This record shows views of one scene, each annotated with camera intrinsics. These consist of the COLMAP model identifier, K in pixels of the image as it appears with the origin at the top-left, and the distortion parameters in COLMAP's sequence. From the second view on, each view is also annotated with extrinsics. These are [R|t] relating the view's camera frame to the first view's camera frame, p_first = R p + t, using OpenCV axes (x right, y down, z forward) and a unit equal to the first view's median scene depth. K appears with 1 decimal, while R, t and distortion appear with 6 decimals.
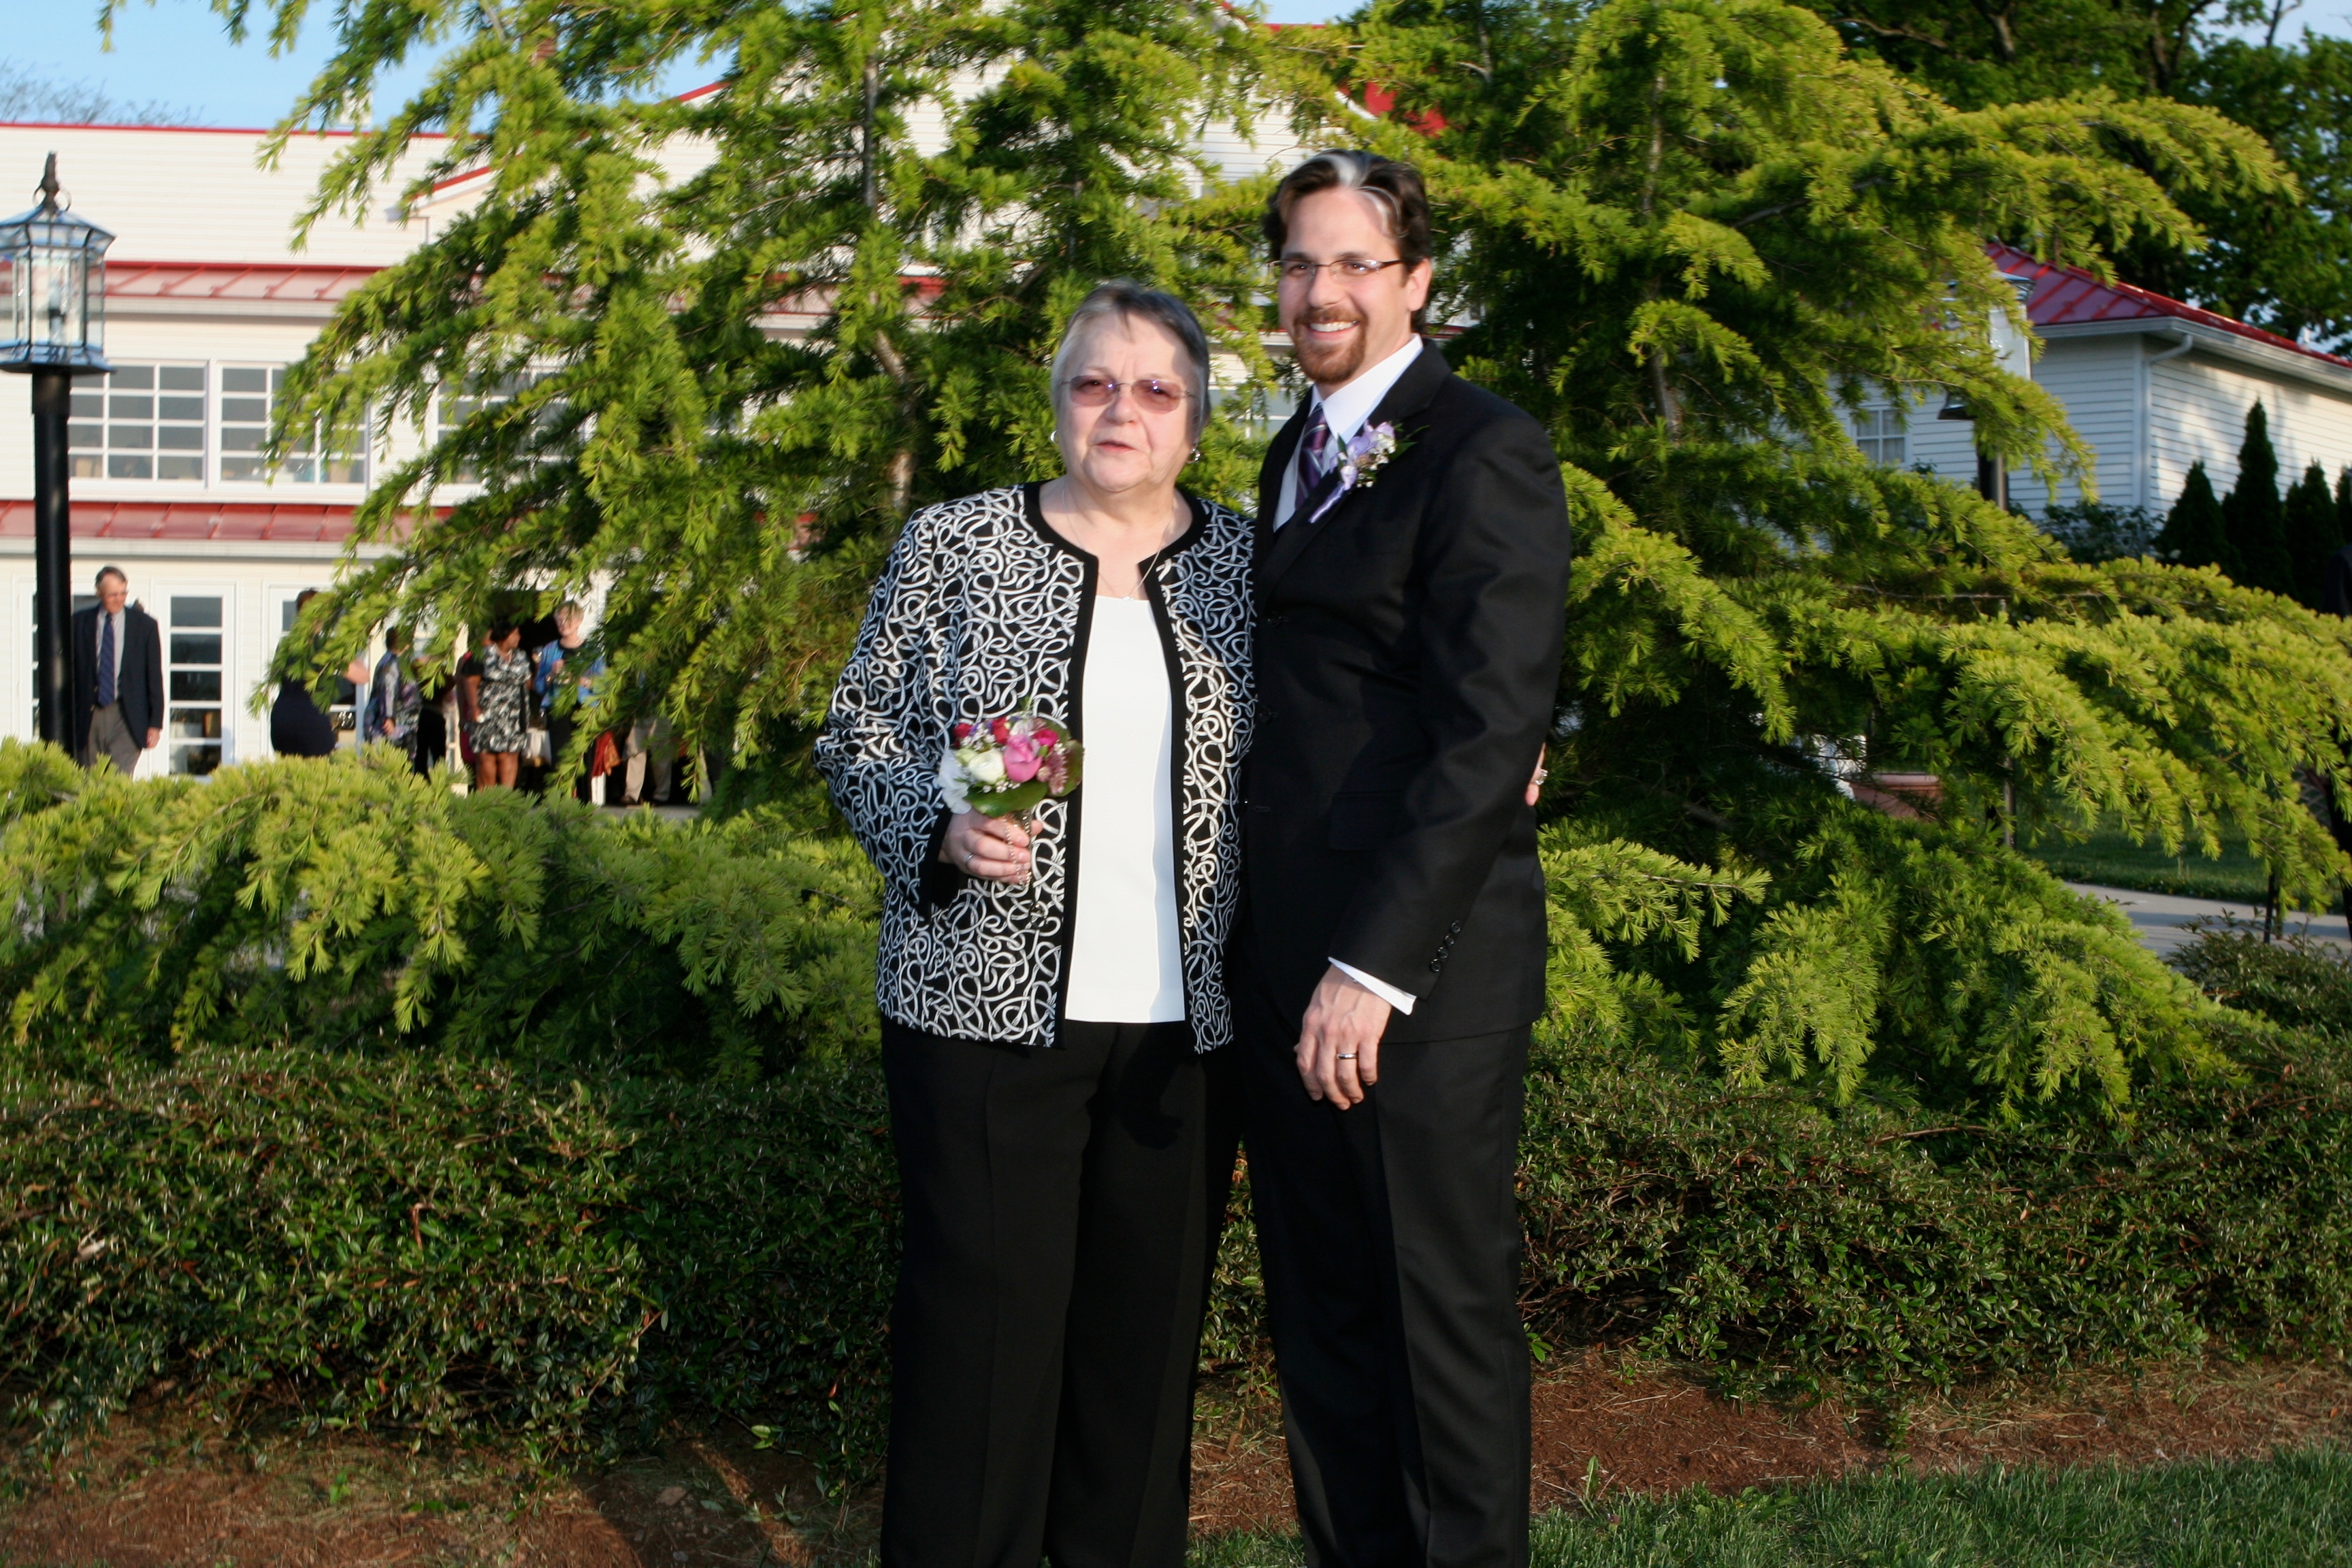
lens RADIAL K [[3395.4, 0, 1190.2], [0, 3395.4, 786.9], [0, 0, 1]] dist [-0.085837, 0.091736]
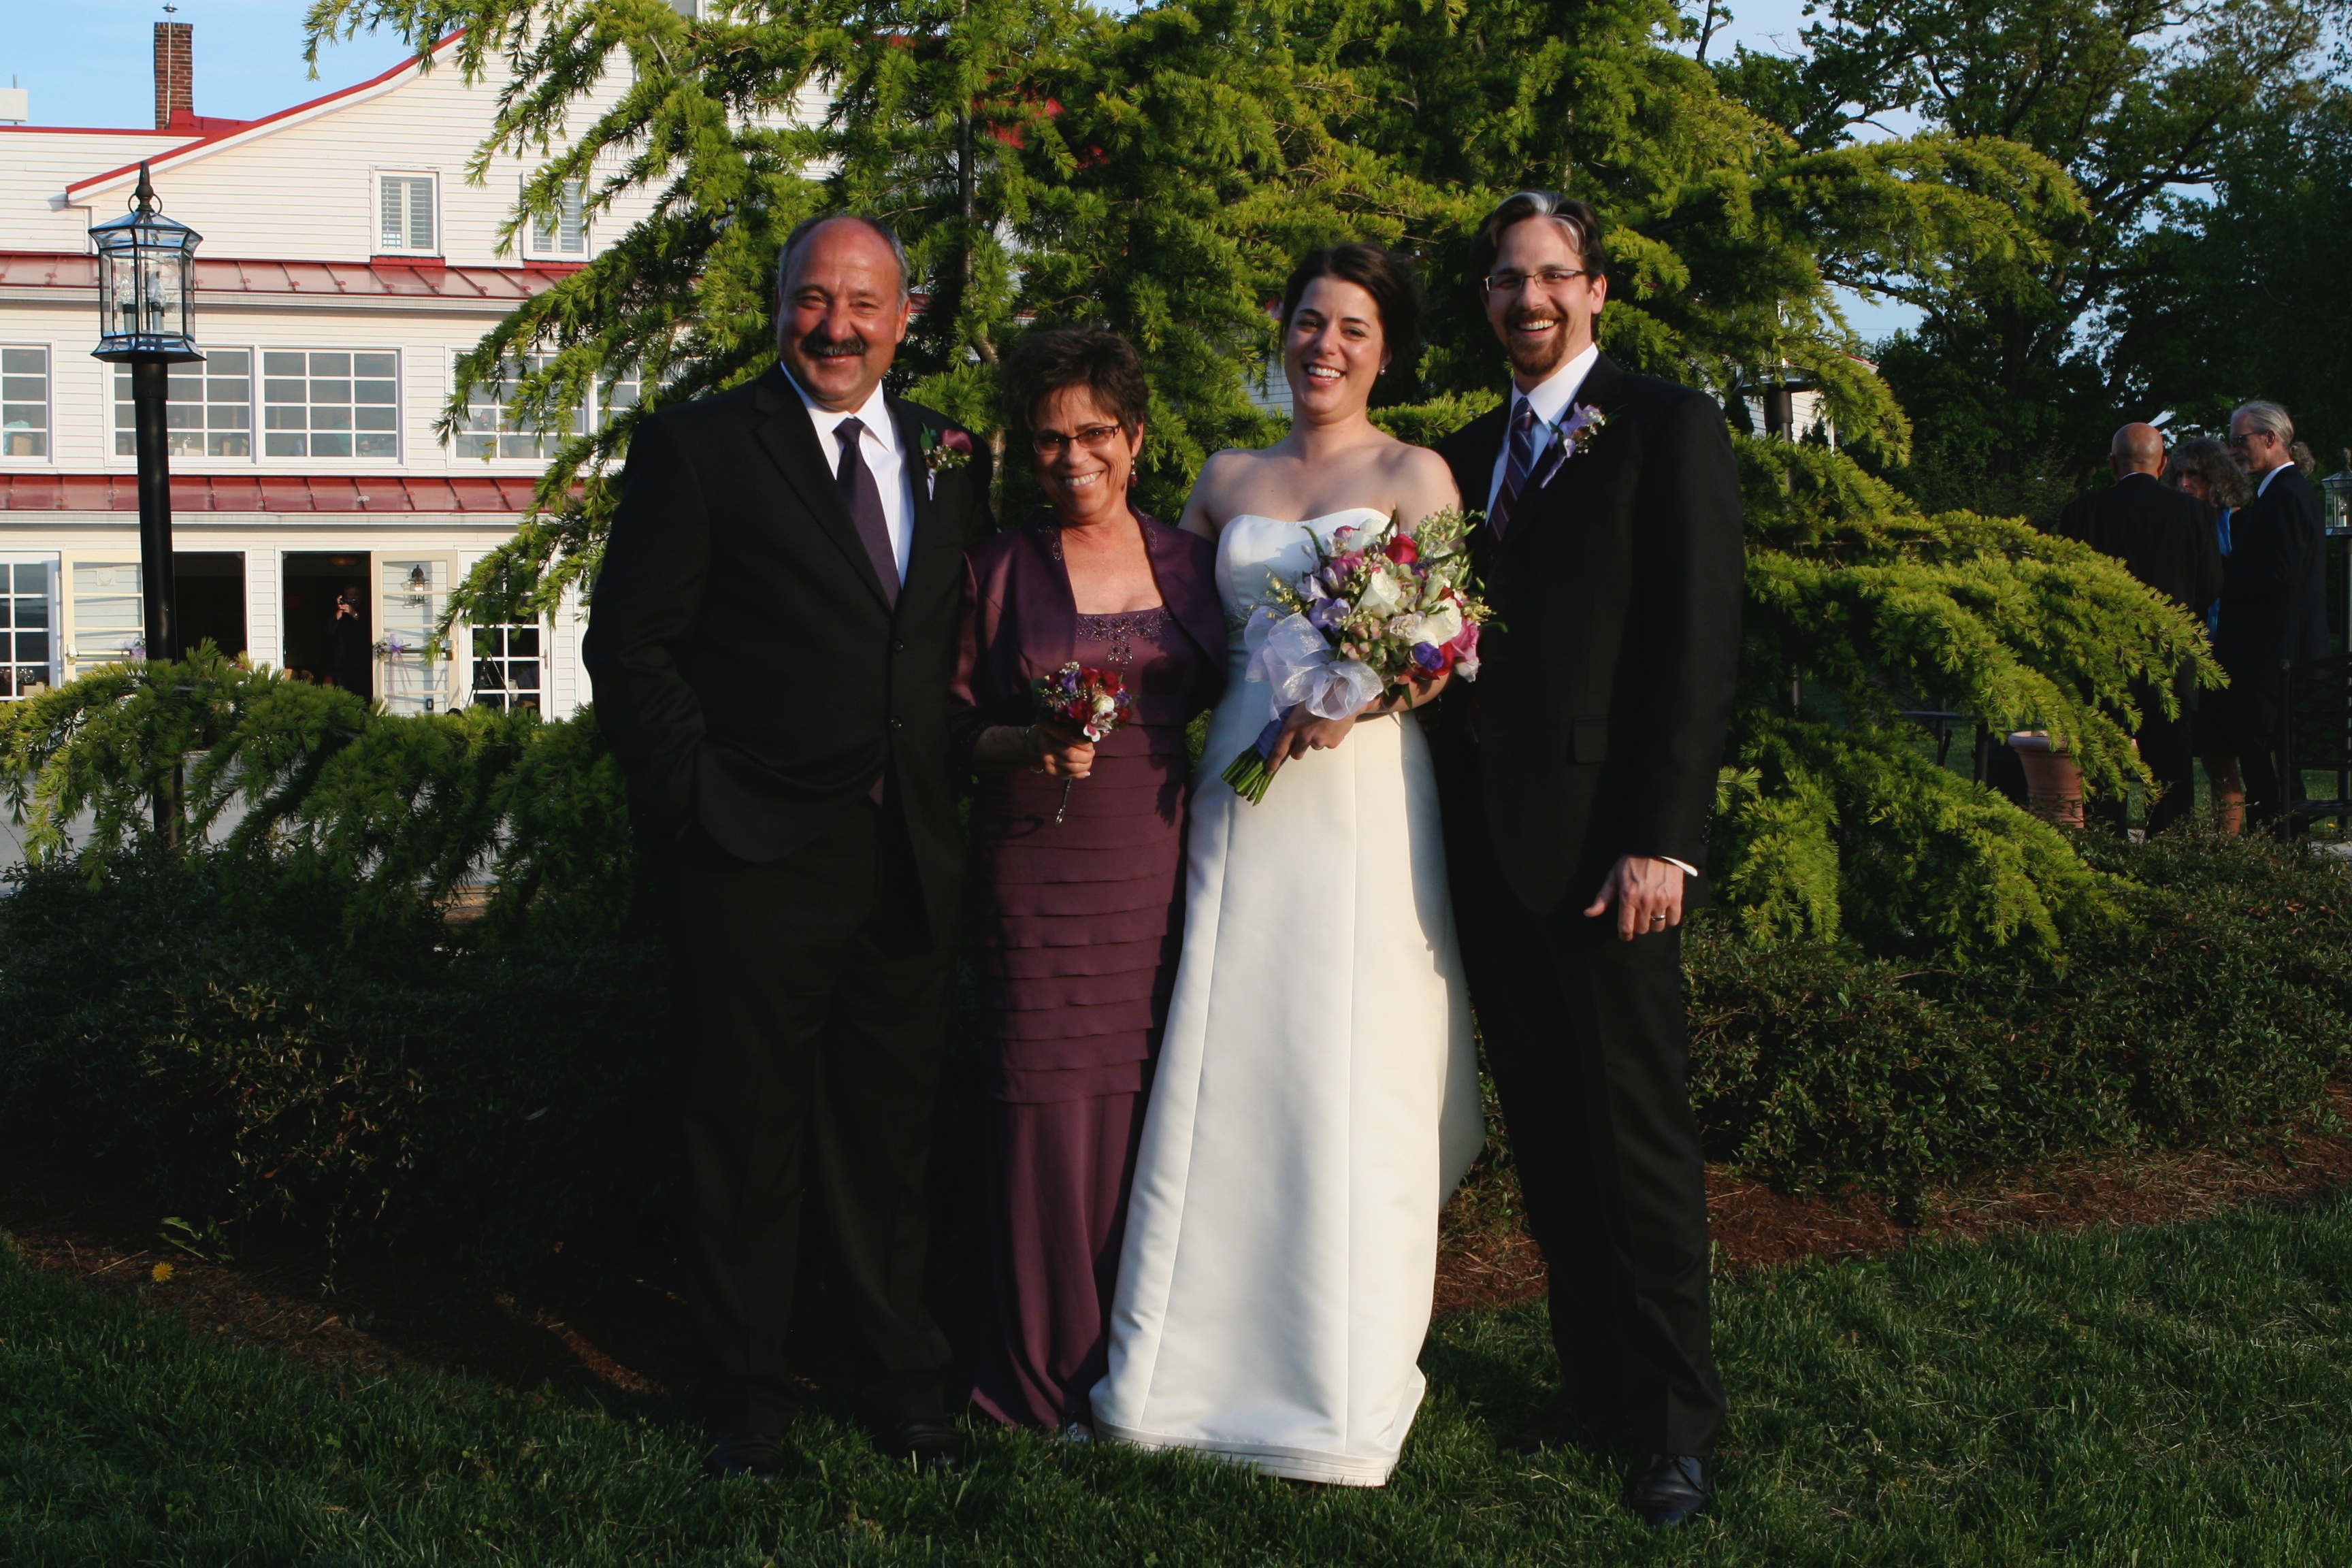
lens RADIAL K [[3059.3, 0, 1176.0], [0, 3059.3, 784.0], [0, 0, 1]] dist [-0.108793, 0.132460]
pose [[0.988961, -0.021067, 0.146672, -0.183232], [0.017914, 0.999580, 0.022784, 0.001263], [-0.147090, -0.019905, 0.988923, -0.056851]]
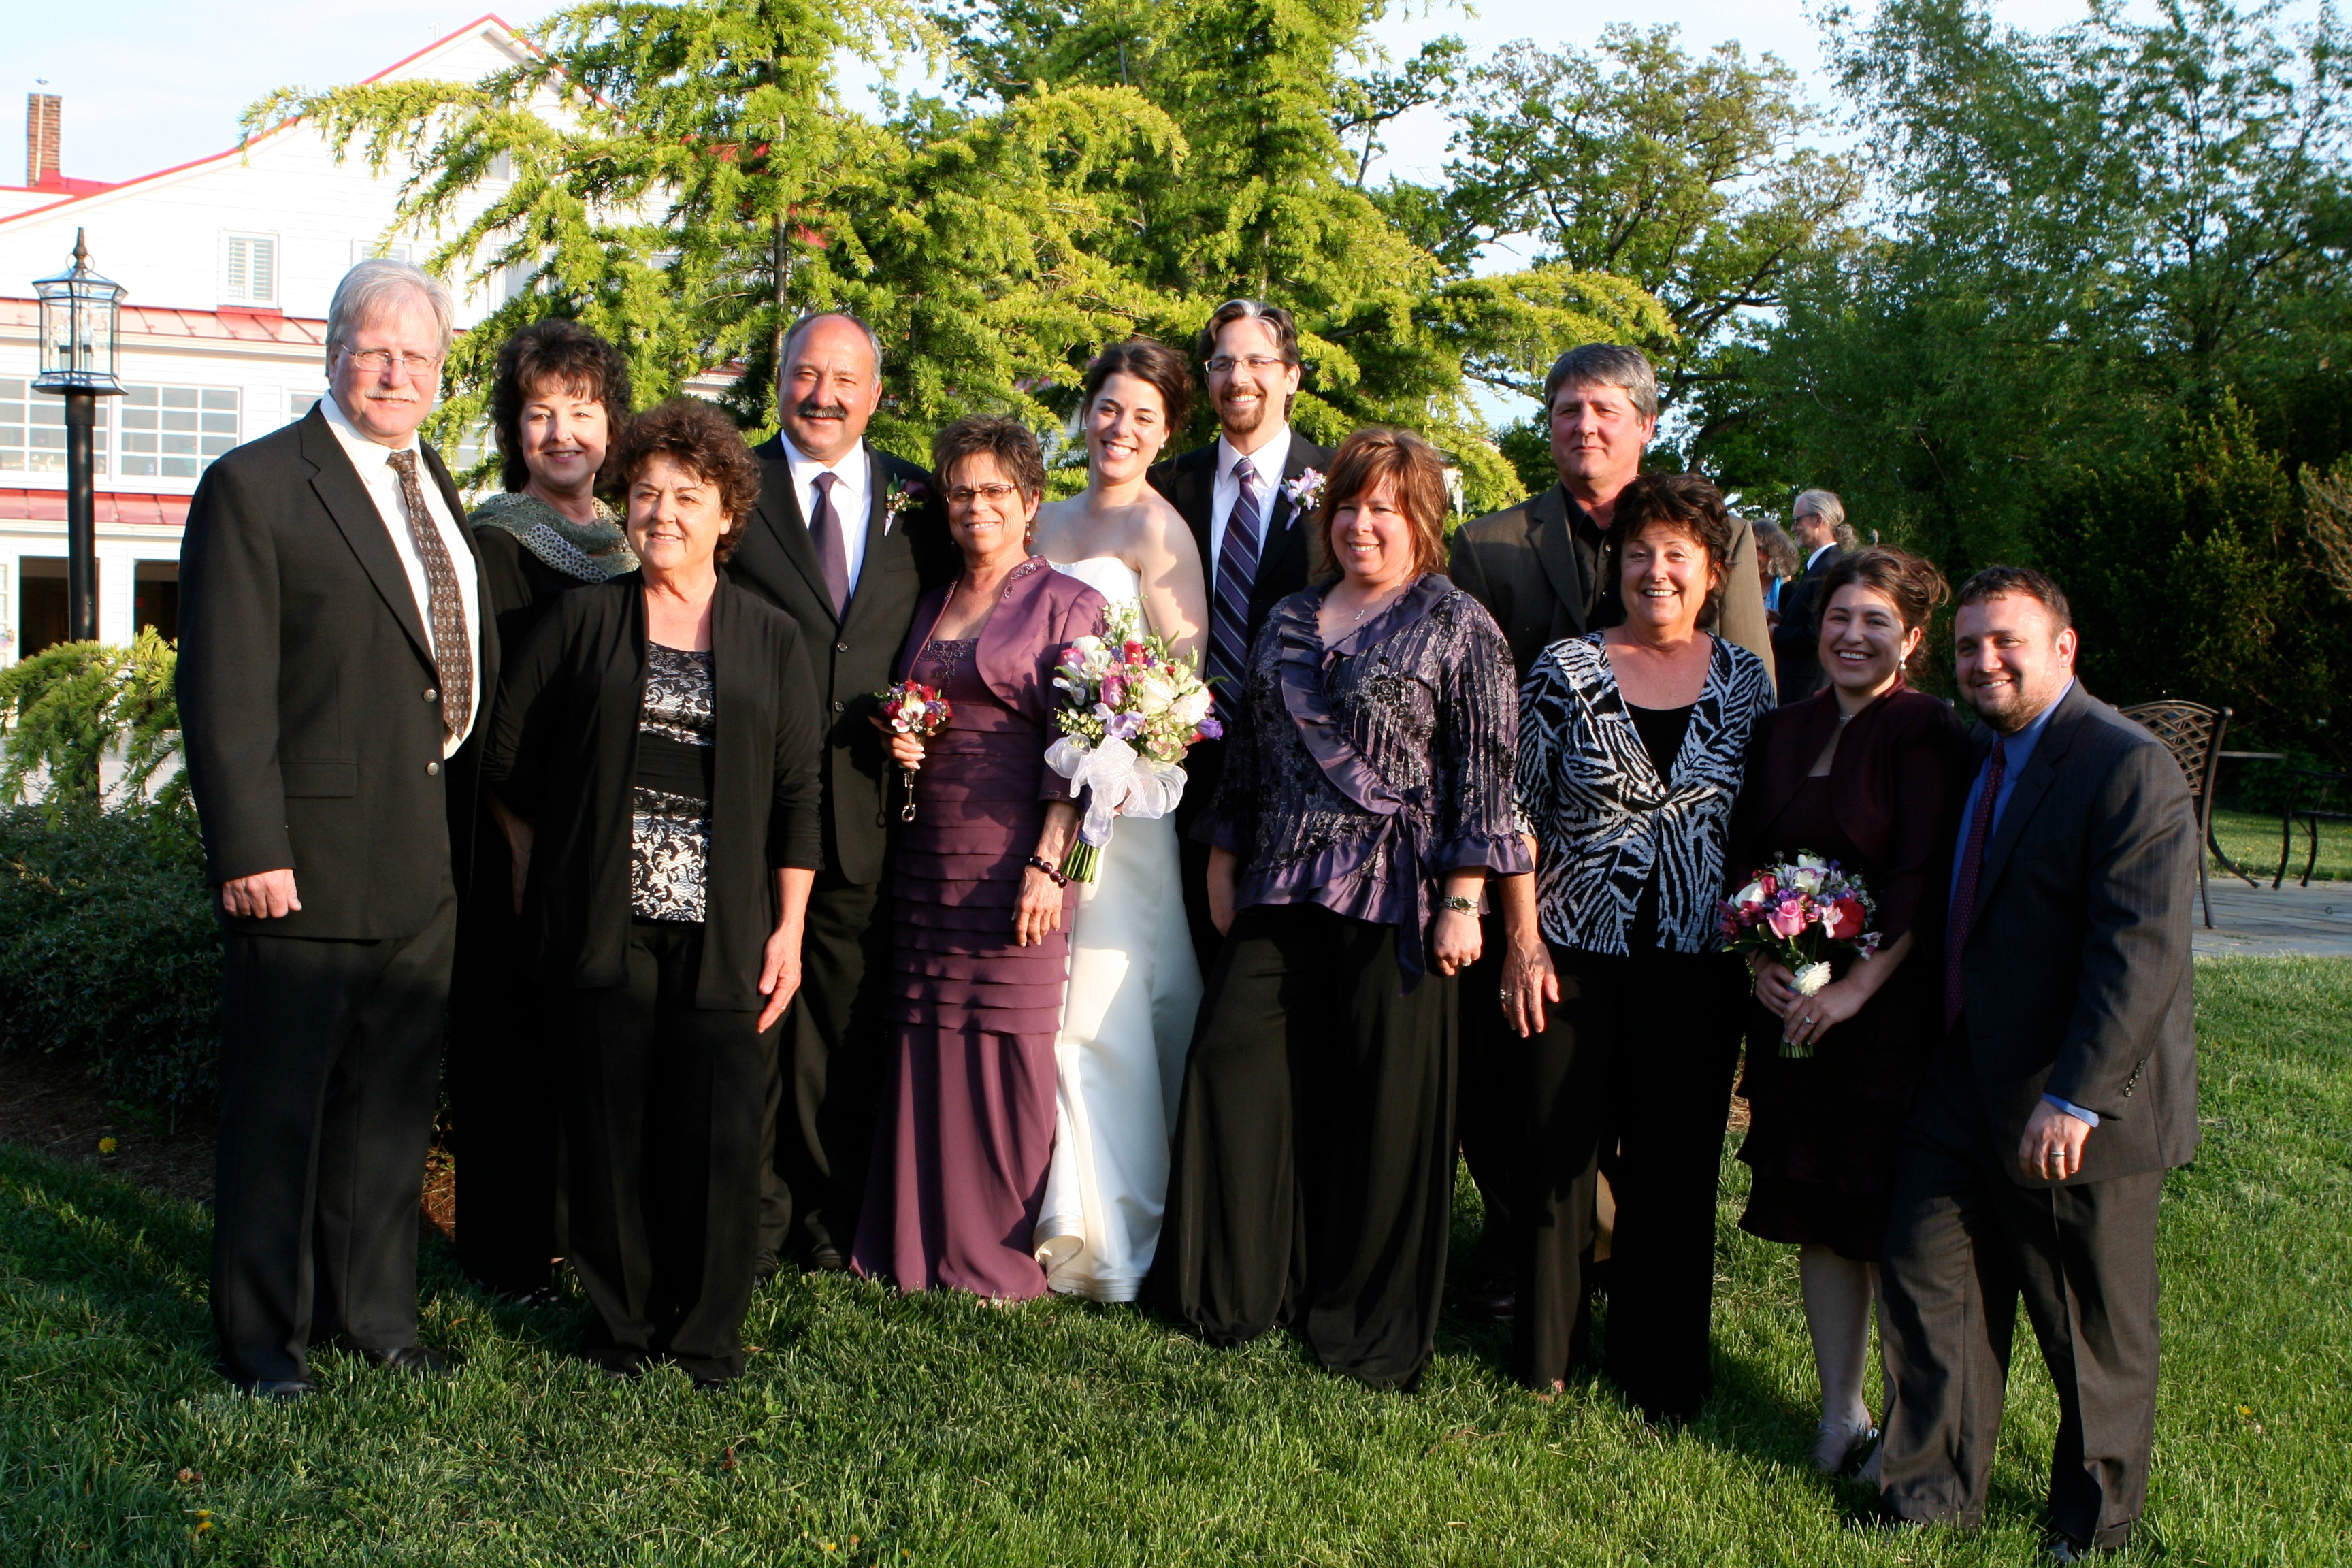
lens RADIAL K [[2610.5, 0, 1176.0], [0, 2610.5, 784.0], [0, 0, 1]] dist [-0.119156, 0.090489]
pose [[0.967780, 0.004631, 0.251754, -0.209680], [-0.010591, 0.999695, 0.022325, 0.005624], [-0.251574, -0.024272, 0.967534, -0.112138]]
